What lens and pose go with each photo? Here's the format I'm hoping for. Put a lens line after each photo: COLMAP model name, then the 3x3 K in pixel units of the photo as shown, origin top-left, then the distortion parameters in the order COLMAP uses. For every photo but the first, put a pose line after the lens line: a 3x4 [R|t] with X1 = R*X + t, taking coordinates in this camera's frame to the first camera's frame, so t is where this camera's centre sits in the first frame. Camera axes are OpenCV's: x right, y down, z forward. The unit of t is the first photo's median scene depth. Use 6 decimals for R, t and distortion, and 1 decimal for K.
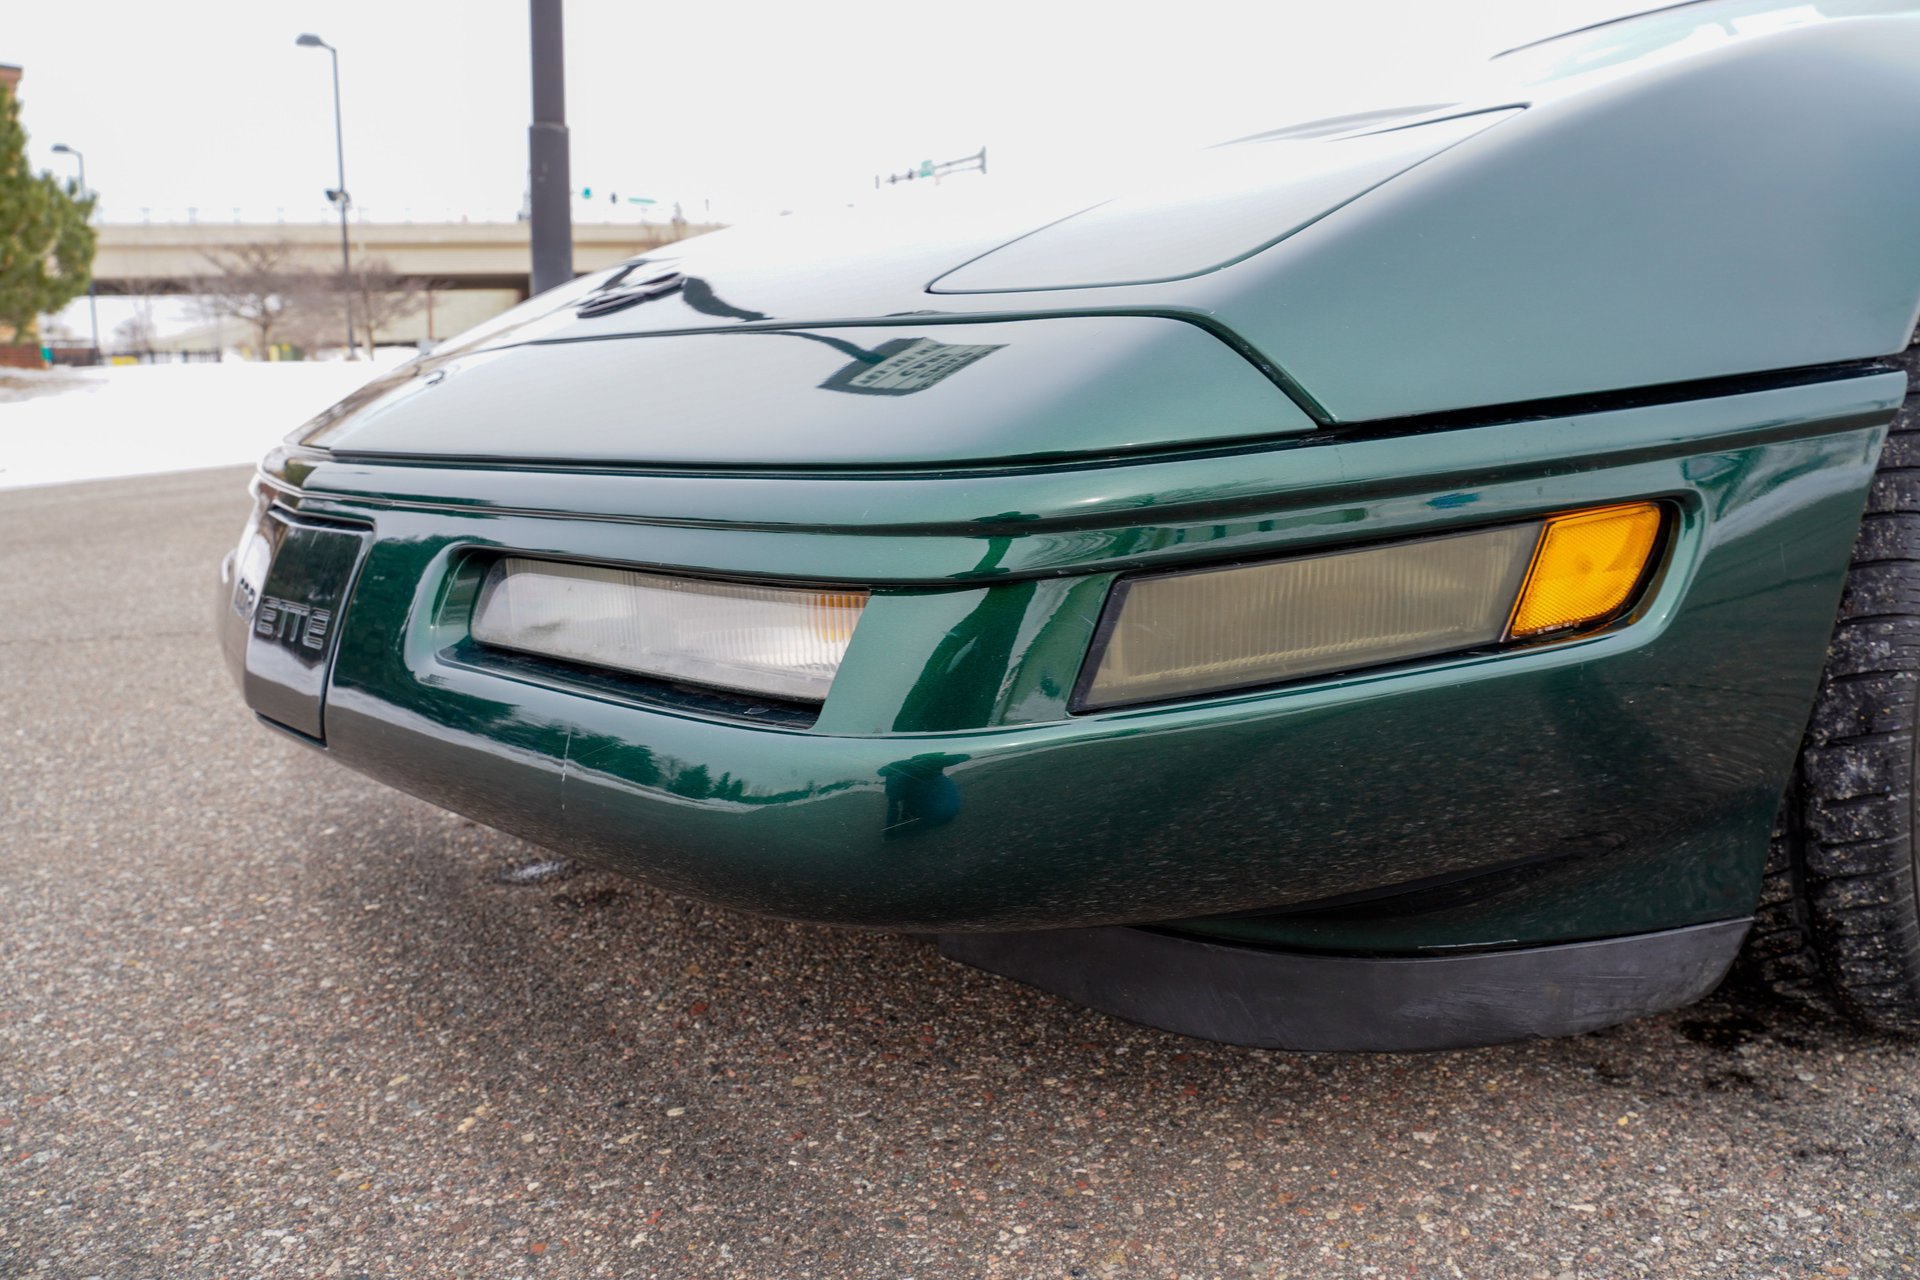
lens RADIAL K [[1434.3, 0, 969.8], [0, 1434.3, 620.9], [0, 0, 1]] dist [-0.128689, 0.091406]
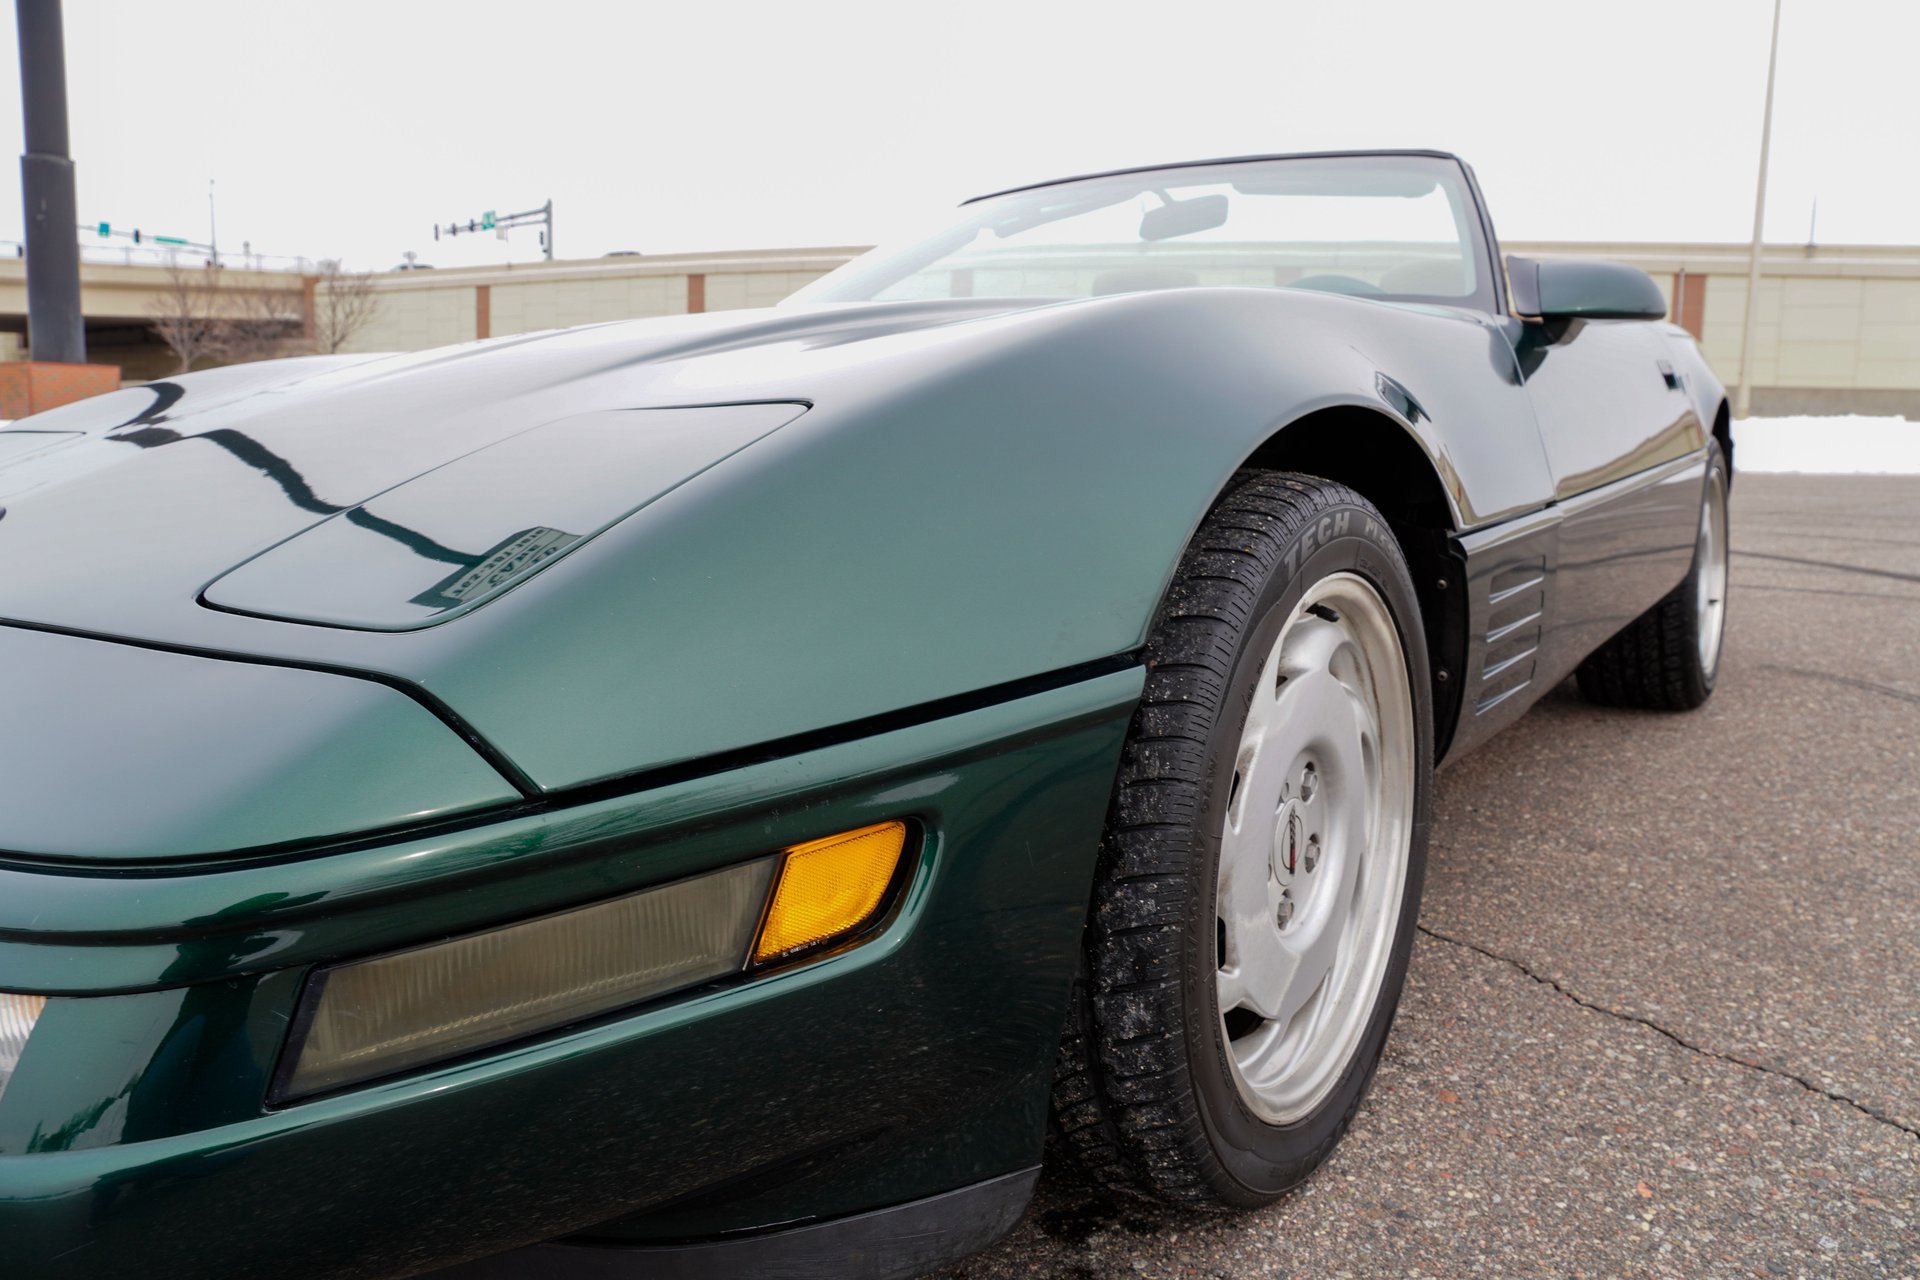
lens RADIAL K [[1434.8, 0, 966.4], [0, 1434.8, 638.6], [0, 0, 1]] dist [-0.125226, 0.088601]
pose [[0.958423, -0.027329, 0.284040, 0.186241], [0.035135, 0.999131, -0.022421, -0.153119], [-0.283181, 0.031469, 0.958550, -0.043145]]
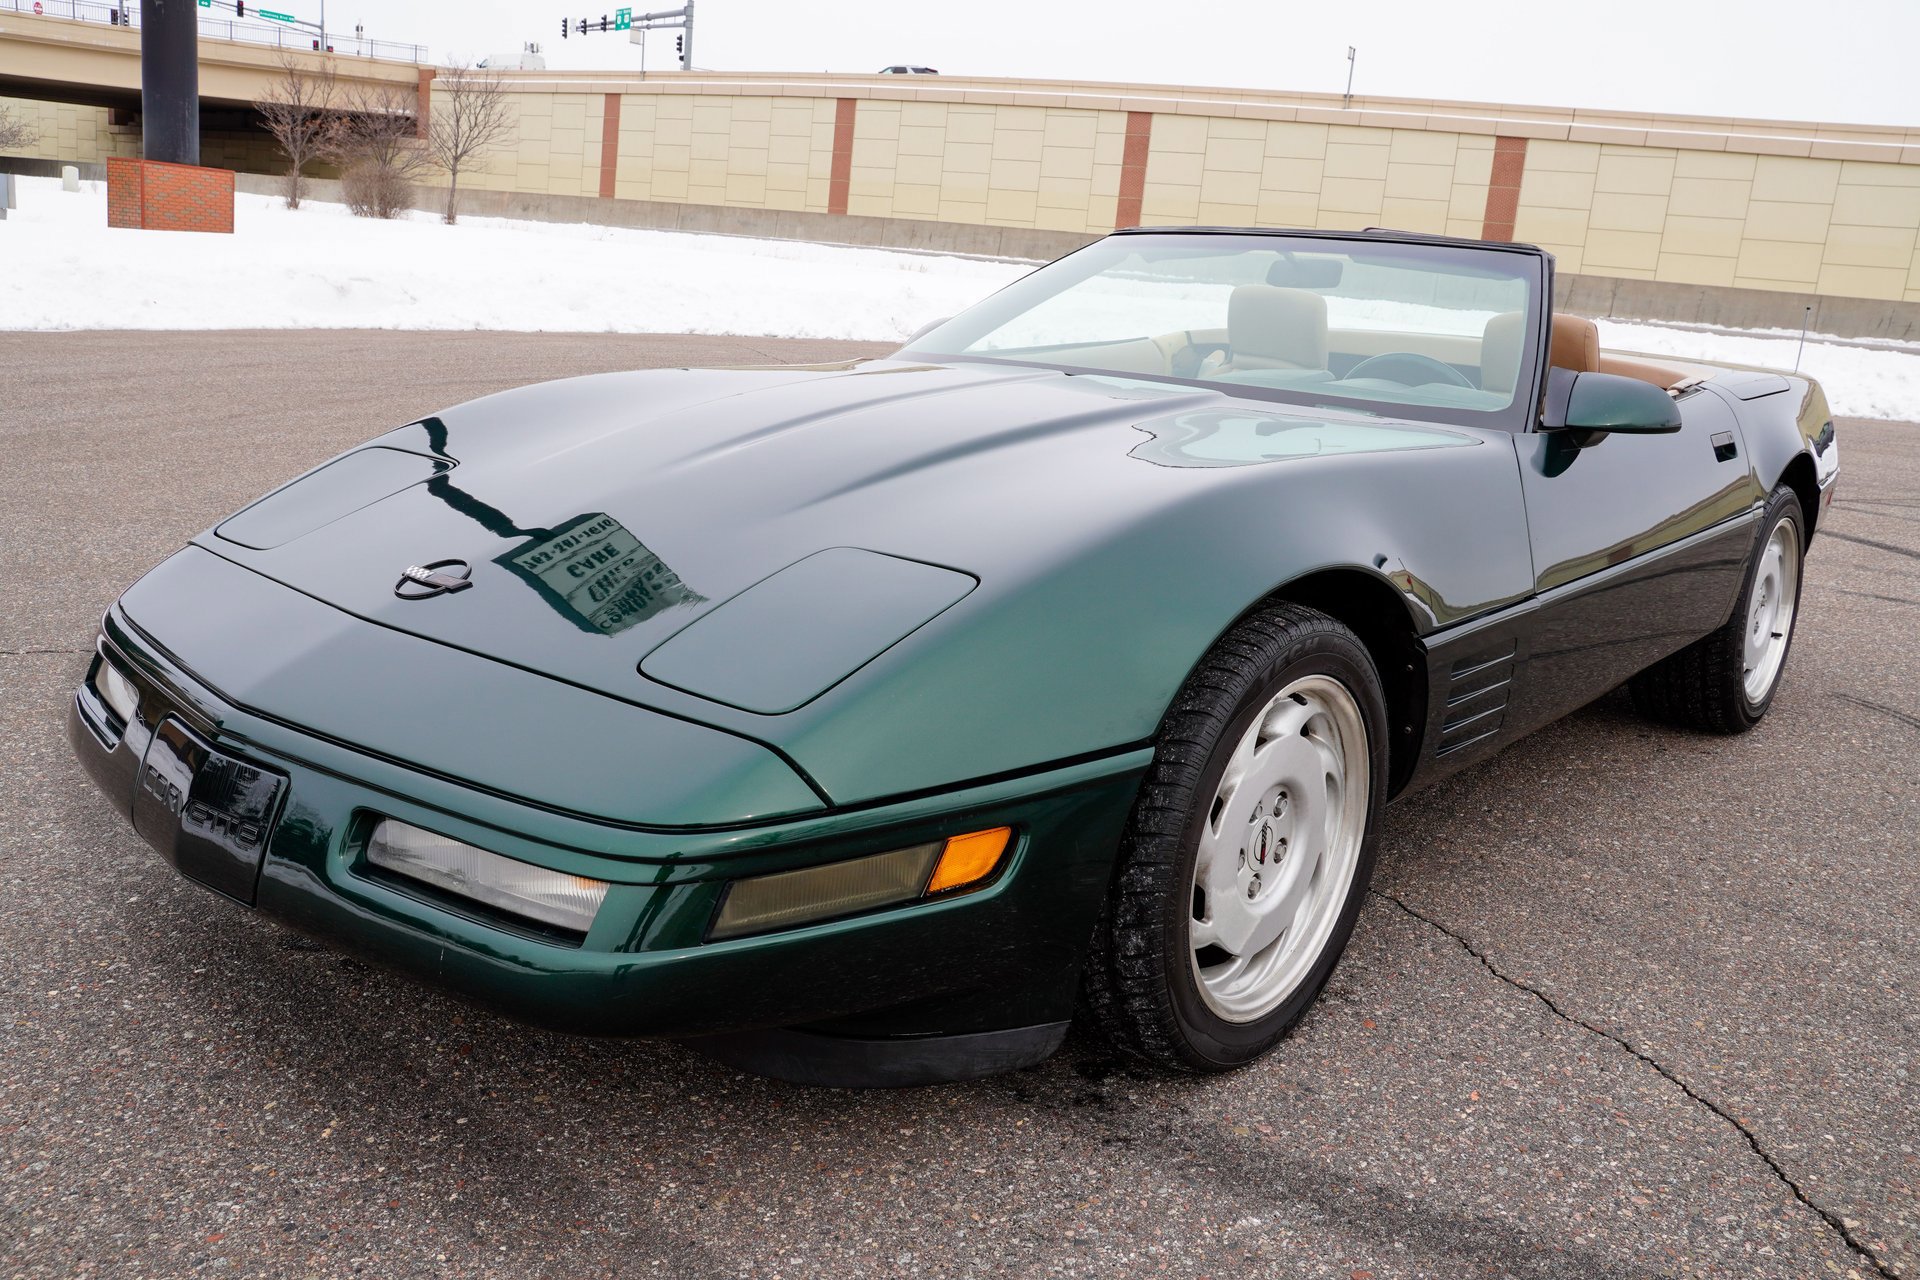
lens RADIAL K [[1584.4, 0, 960.0], [0, 1584.4, 640.0], [0, 0, 1]] dist [-0.103654, 0.150317]
pose [[0.979868, 0.039353, 0.195729, -0.021454], [-0.051645, 0.996974, 0.058102, -0.374465], [-0.192850, -0.067041, 0.978935, -0.927110]]
